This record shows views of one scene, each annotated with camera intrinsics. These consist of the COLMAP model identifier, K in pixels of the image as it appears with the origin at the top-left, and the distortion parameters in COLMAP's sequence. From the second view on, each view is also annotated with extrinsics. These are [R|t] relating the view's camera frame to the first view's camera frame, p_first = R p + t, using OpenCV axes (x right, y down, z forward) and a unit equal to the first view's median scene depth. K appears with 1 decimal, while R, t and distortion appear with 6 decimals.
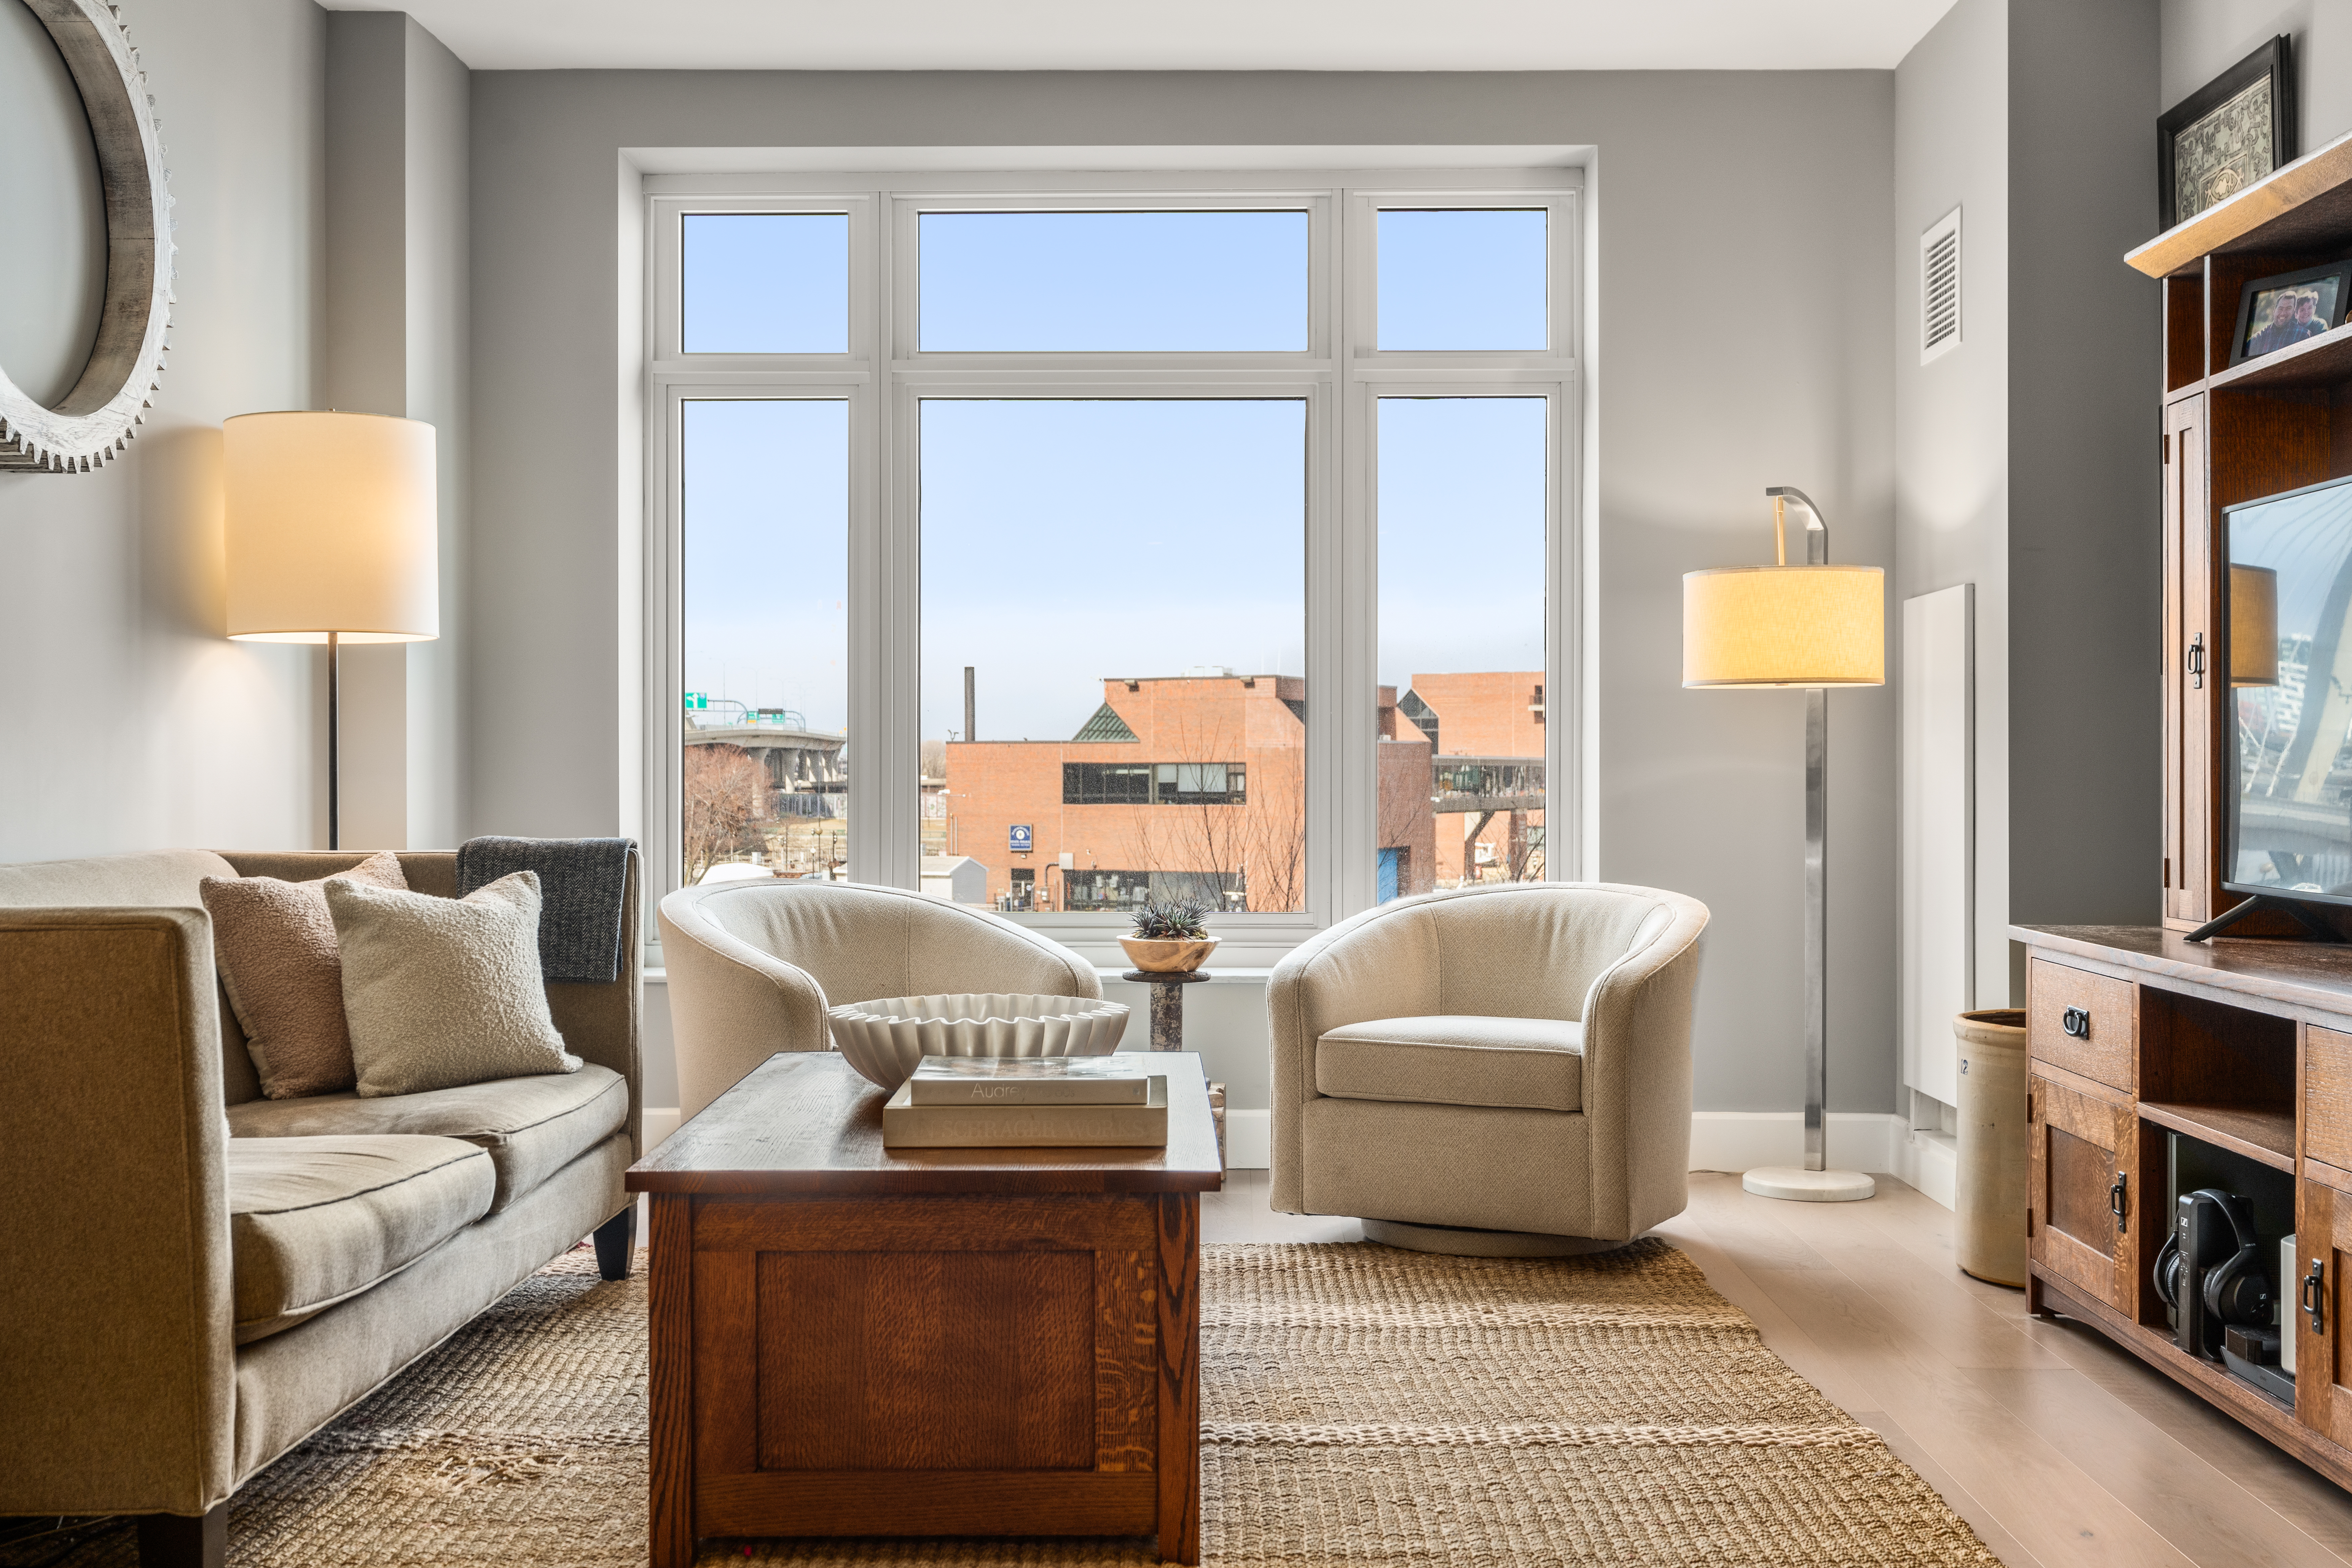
lens RADIAL K [[2344.6, 0, 1171.2], [0, 2344.6, 771.5], [0, 0, 1]] dist [0.004872, 0.001985]
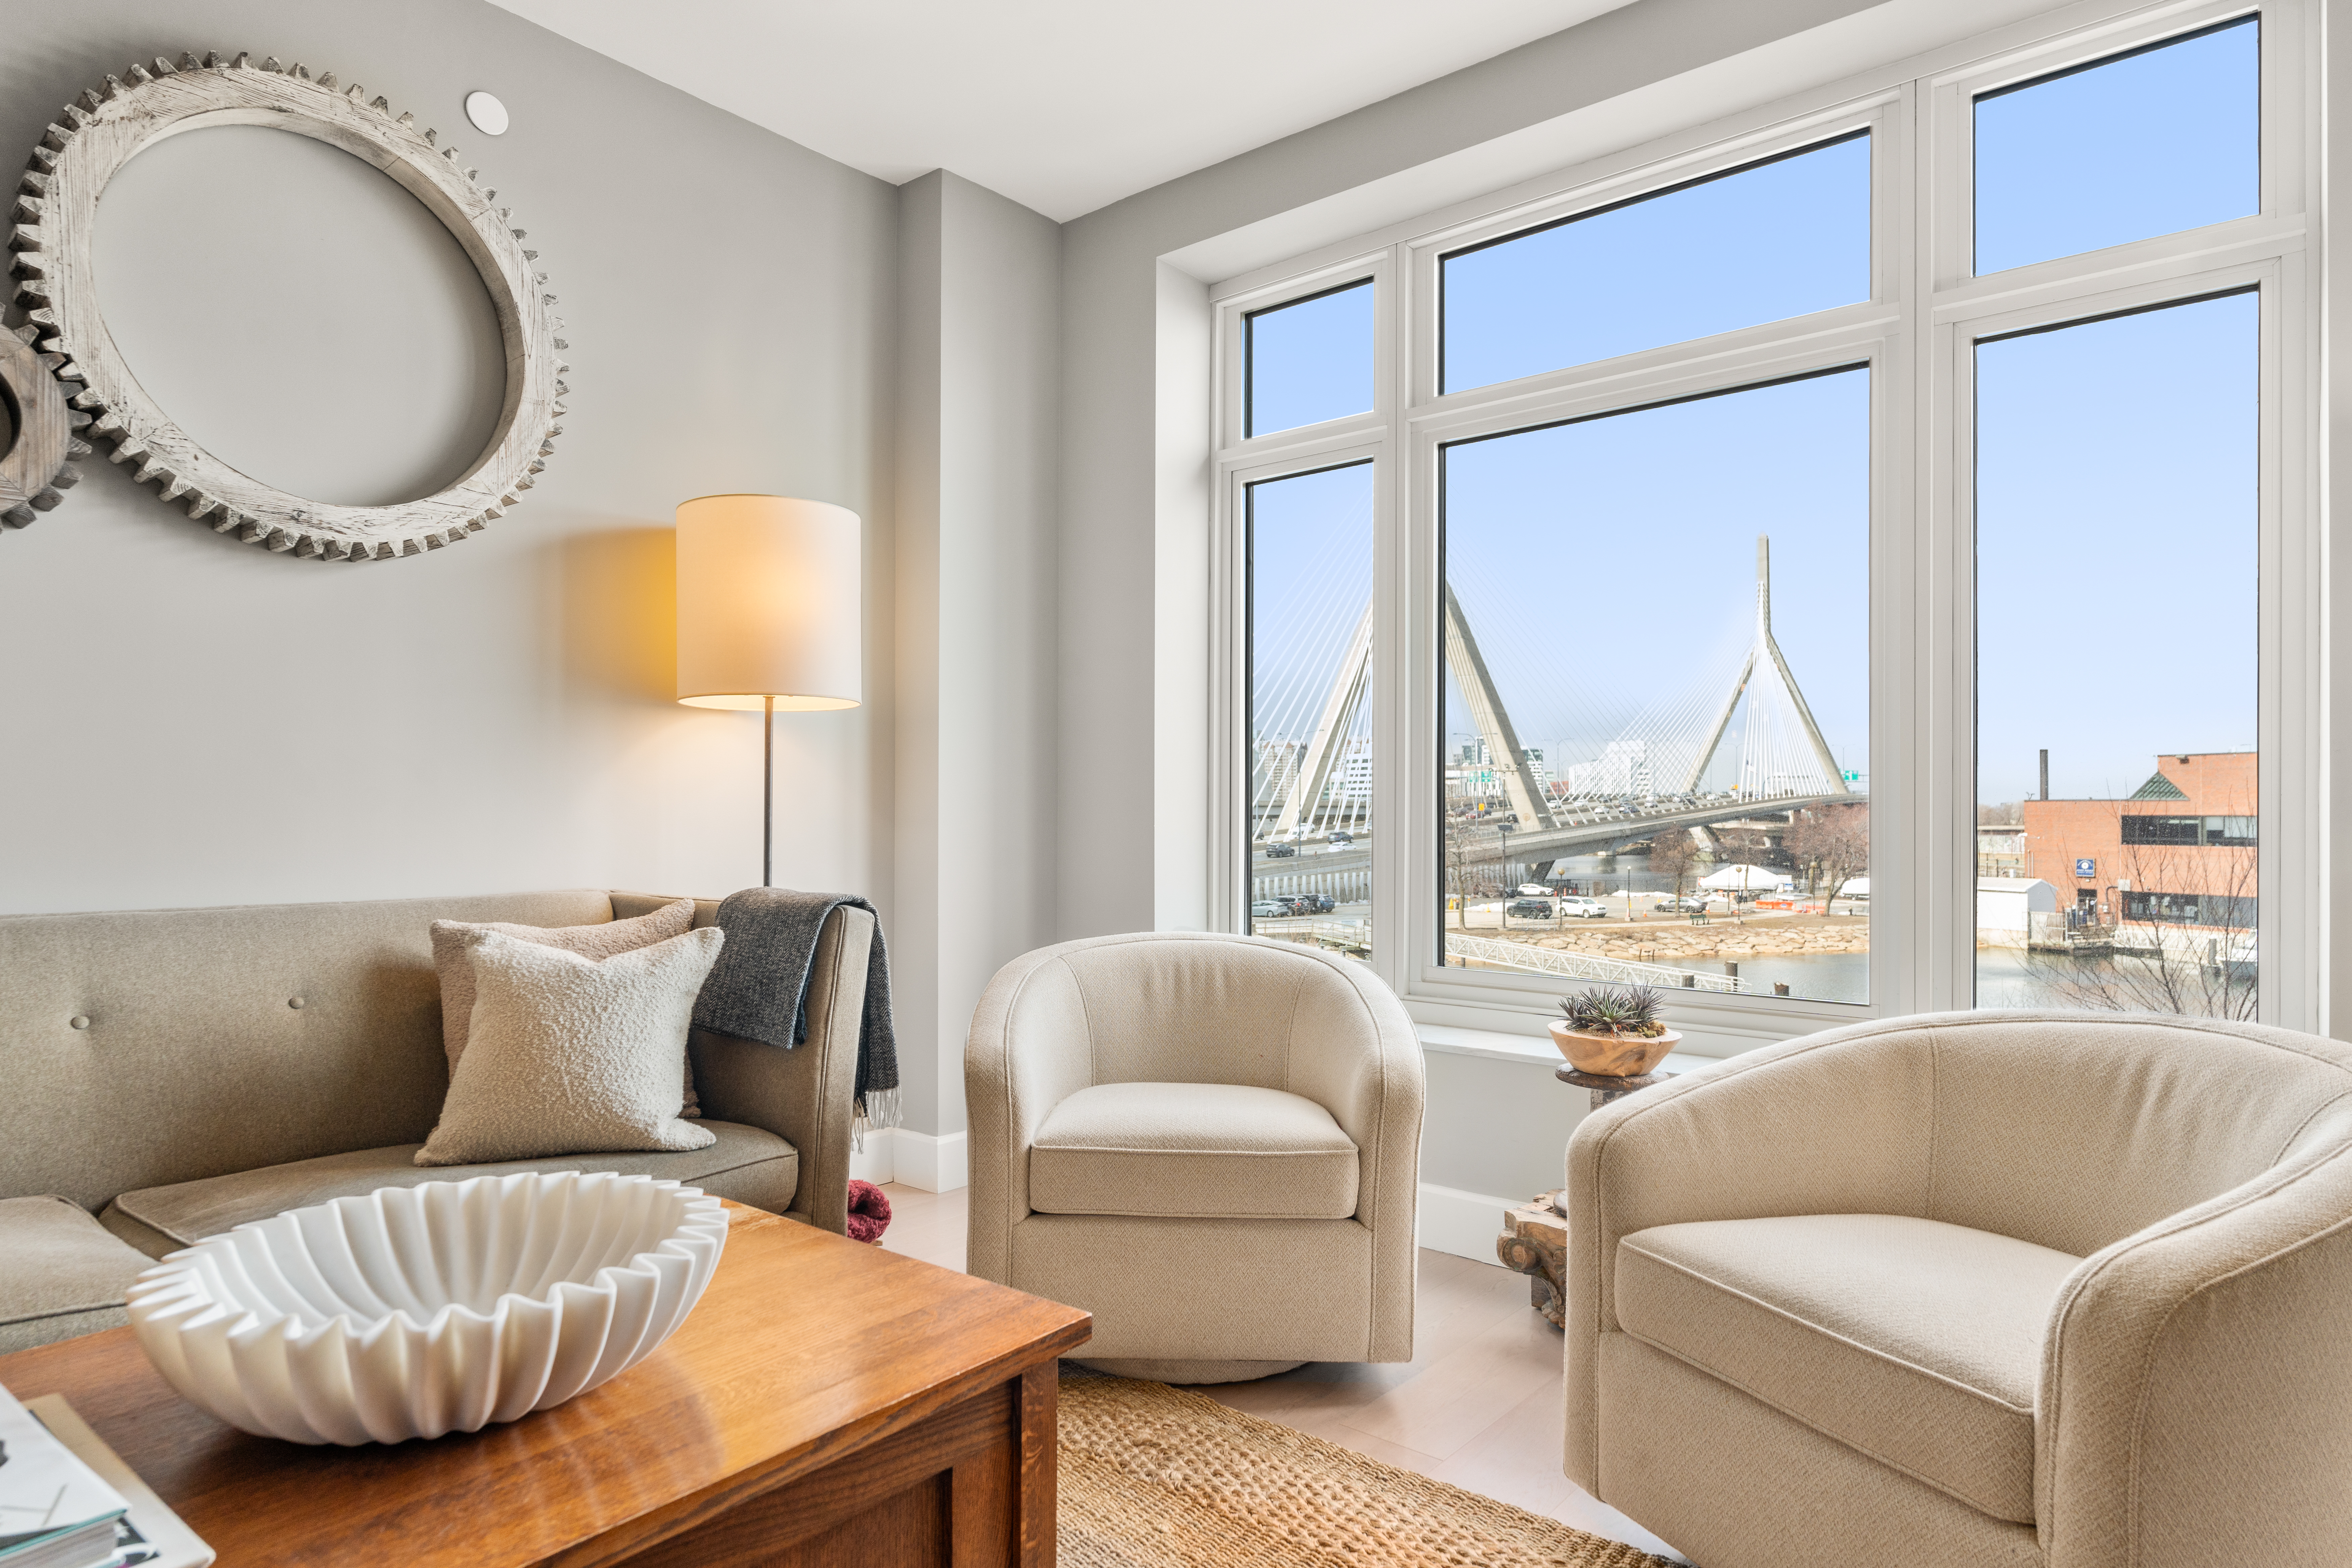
lens RADIAL K [[1329.3, 0, 1168.6], [0, 1329.3, 802.4], [0, 0, 1]] dist [0.000045, -0.000563]
pose [[0.780764, -0.003194, -0.624817, 0.183217], [-0.004572, 0.999931, -0.010825, -0.003305], [0.624809, 0.011308, 0.780696, 0.588561]]
